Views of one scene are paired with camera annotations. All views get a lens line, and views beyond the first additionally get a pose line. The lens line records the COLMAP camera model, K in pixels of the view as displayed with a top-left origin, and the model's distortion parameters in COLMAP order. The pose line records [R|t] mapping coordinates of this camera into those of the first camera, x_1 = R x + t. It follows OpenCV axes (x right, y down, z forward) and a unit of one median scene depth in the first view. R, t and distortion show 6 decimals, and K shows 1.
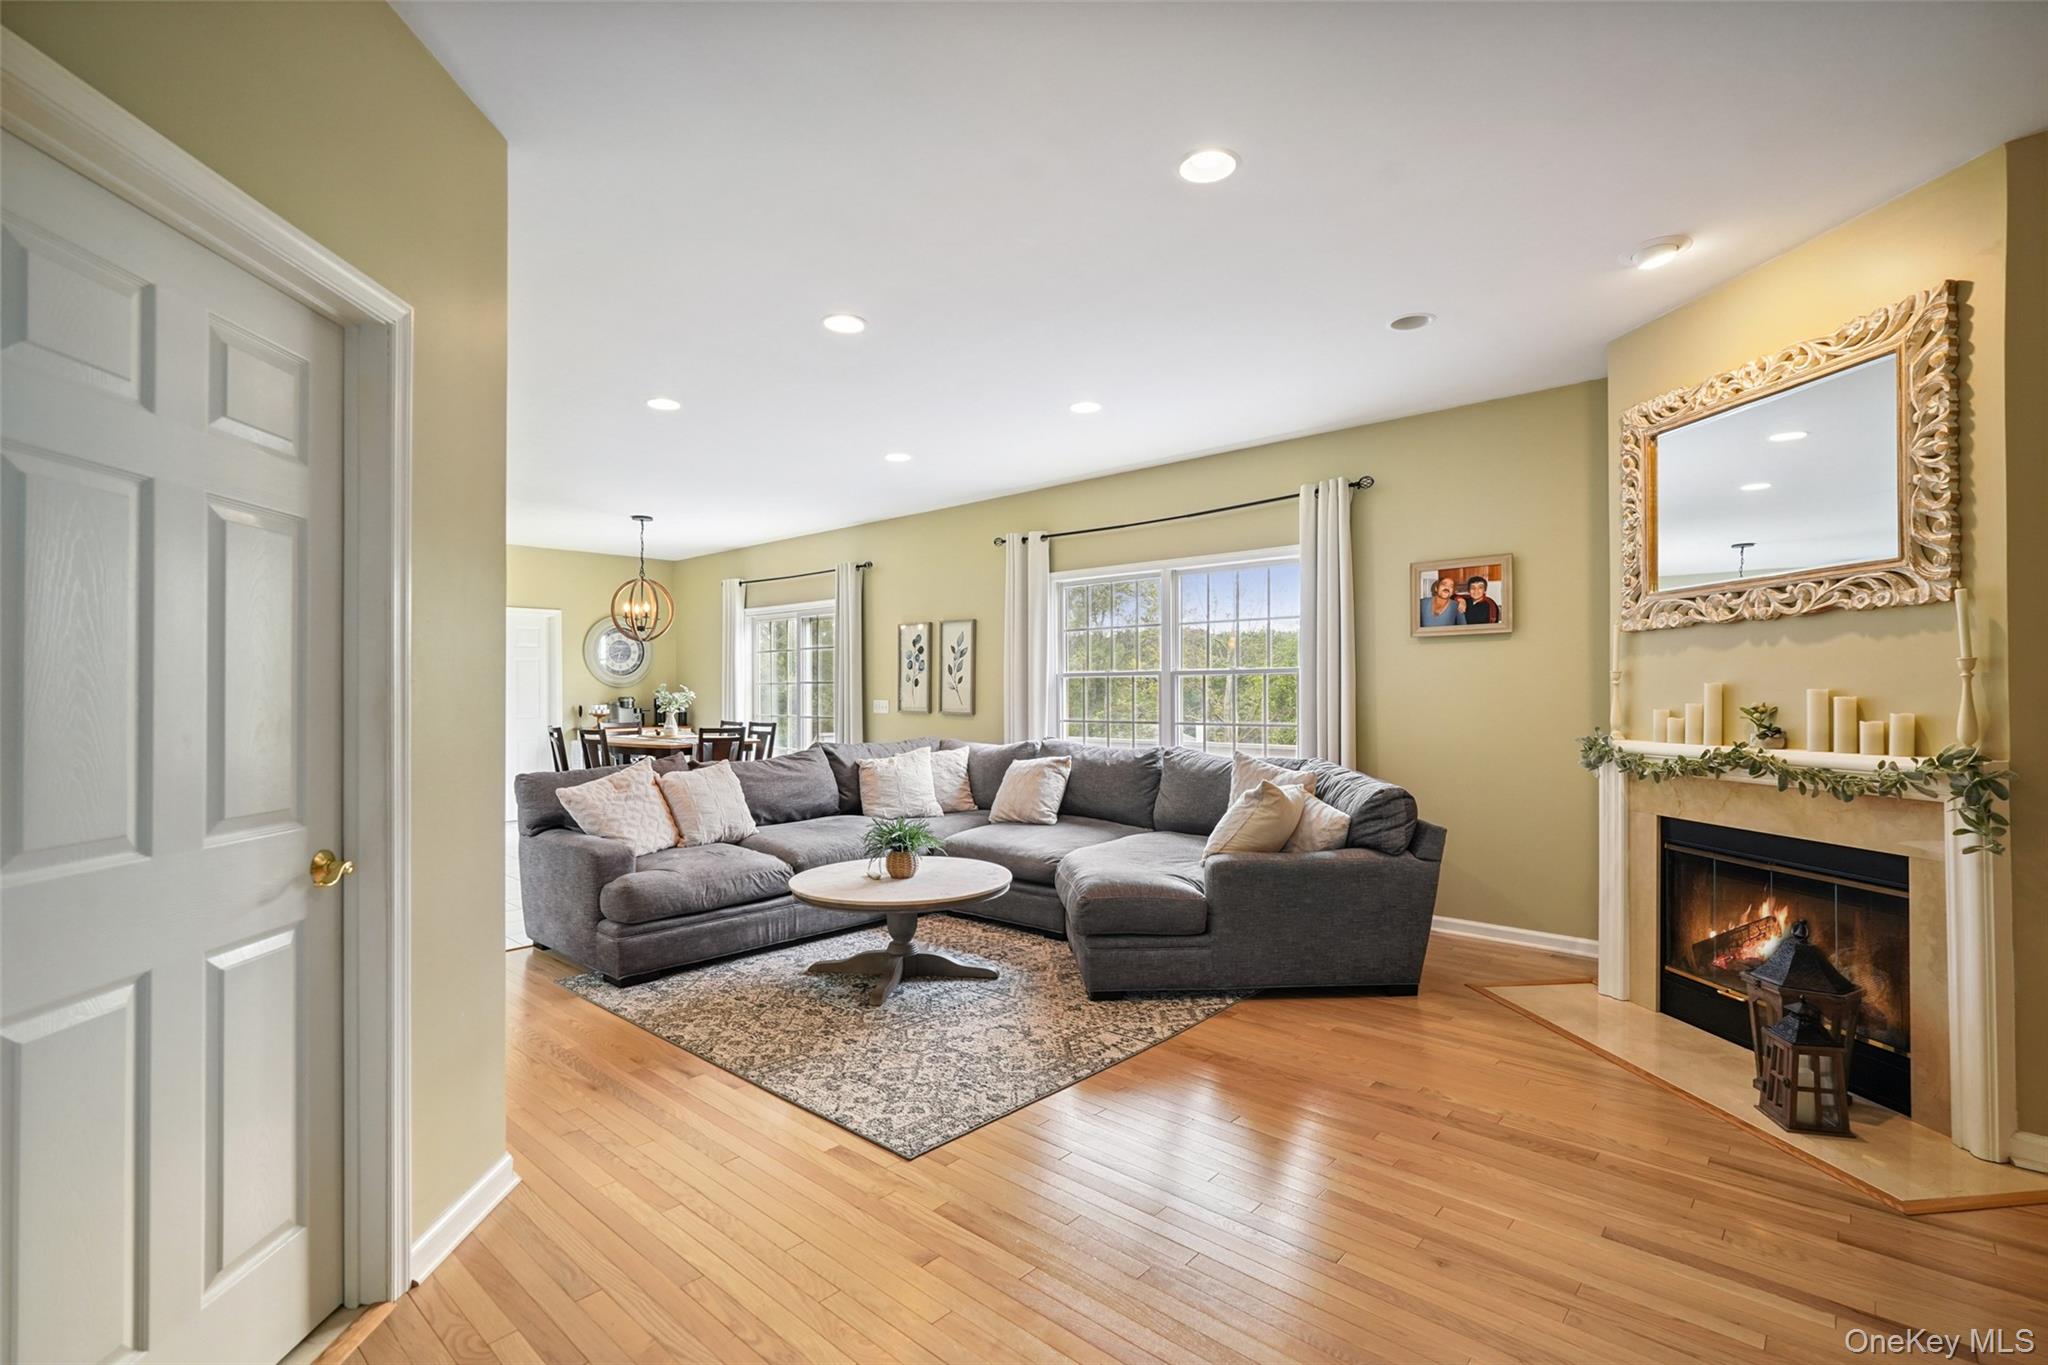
lens RADIAL K [[958.0, 0, 1005.8], [0, 958.0, 683.6], [0, 0, 1]] dist [-0.005399, 0.002660]
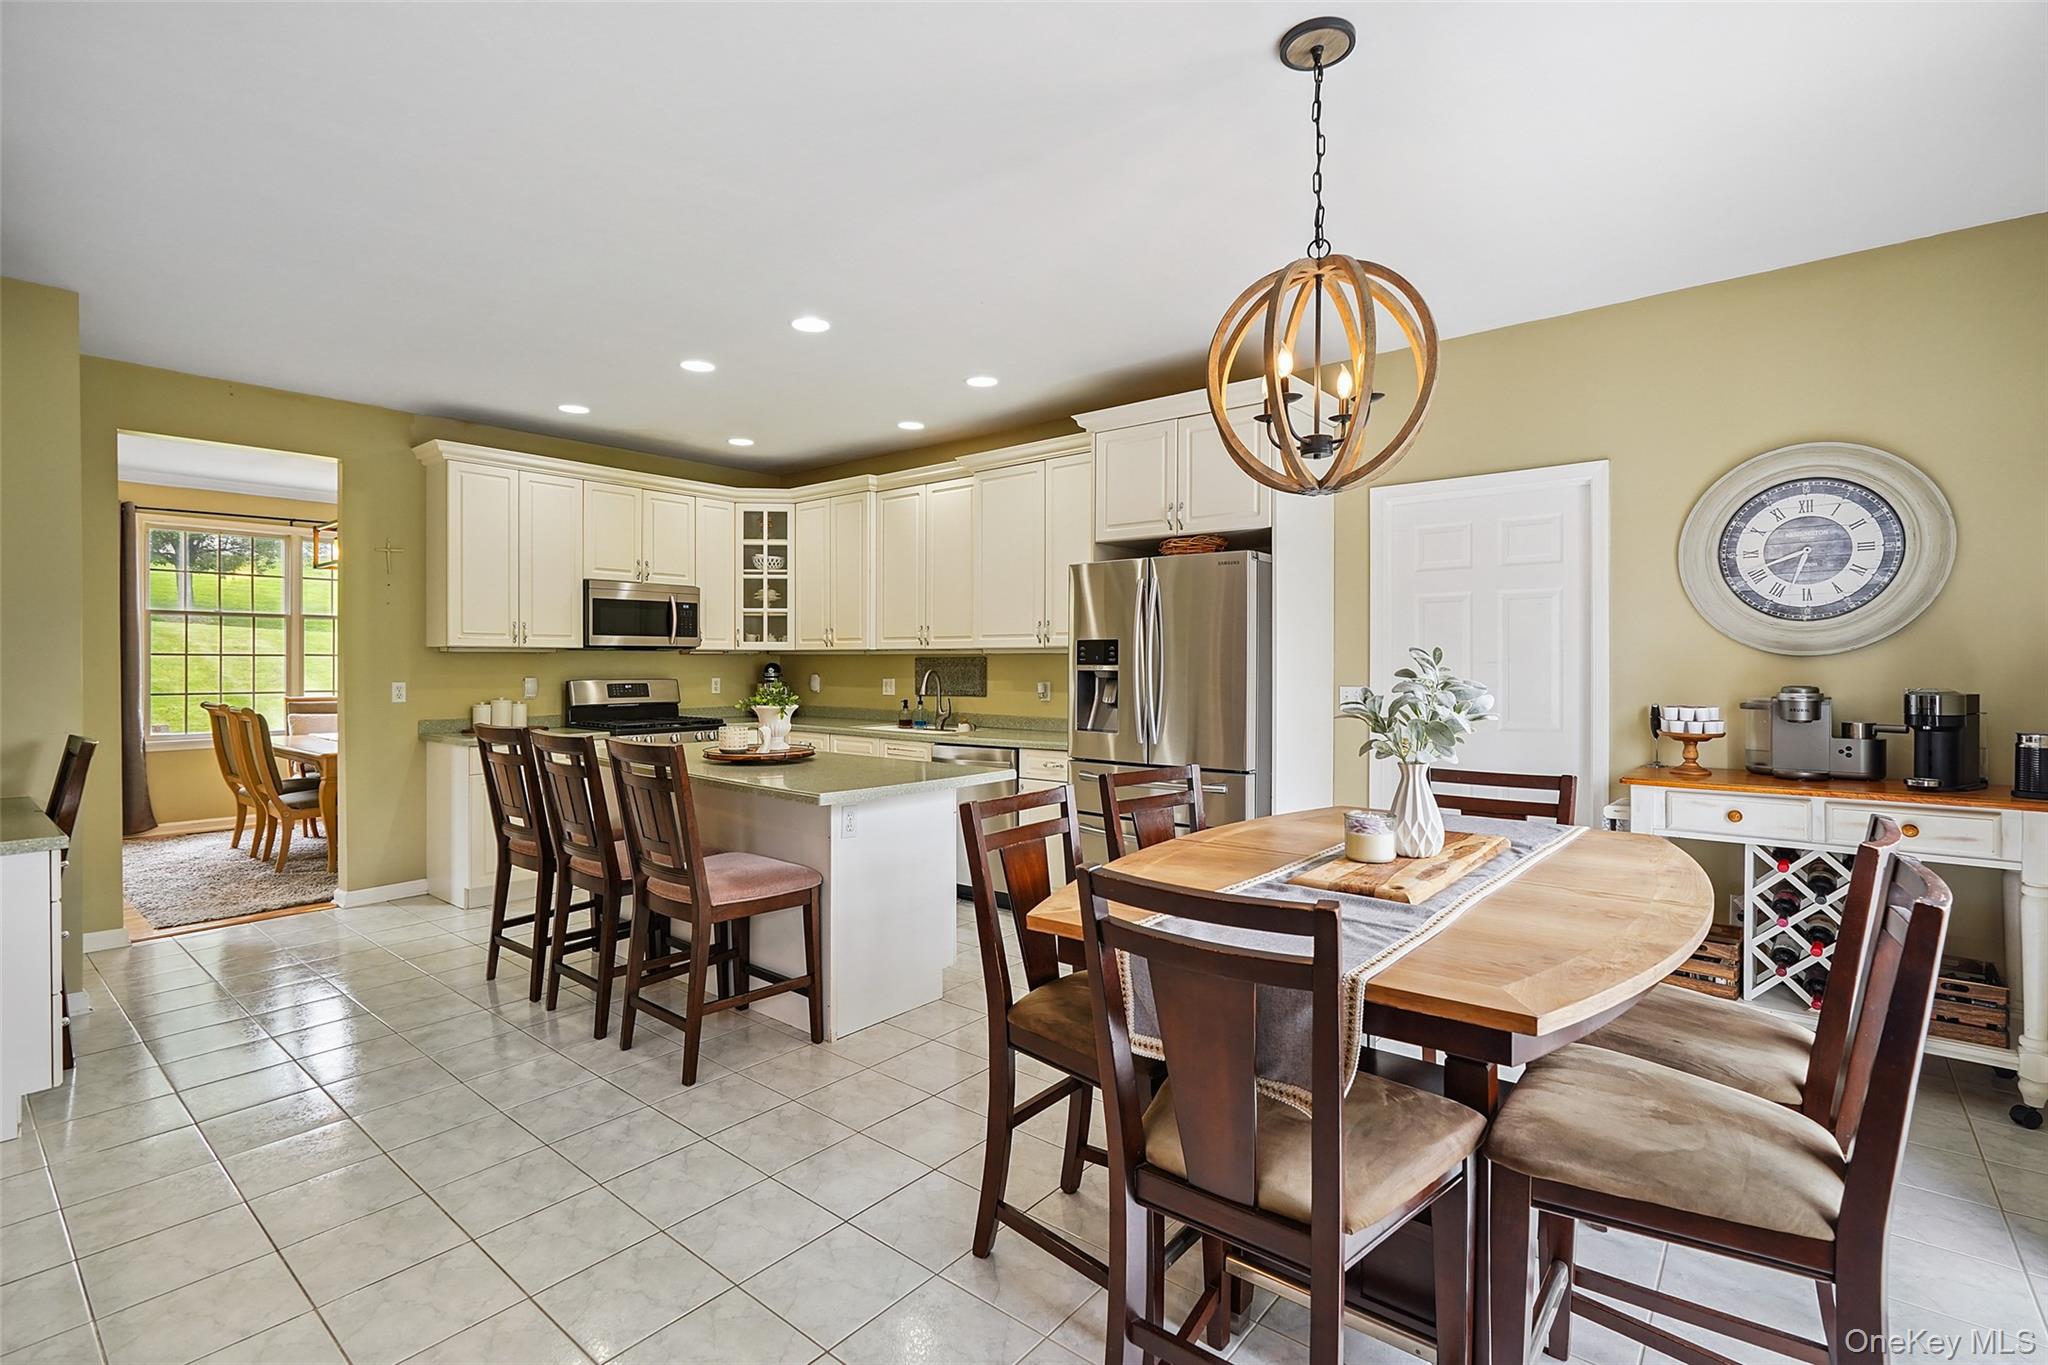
lens RADIAL K [[958.0, 0, 1009.3], [0, 958.0, 667.9], [0, 0, 1]] dist [-0.005399, 0.002660]
pose [[0.058763, 0.007915, -0.998241, -0.112535], [0.008085, 0.999932, 0.008405, 0.003468], [0.998239, -0.008564, 0.058695, 0.911364]]
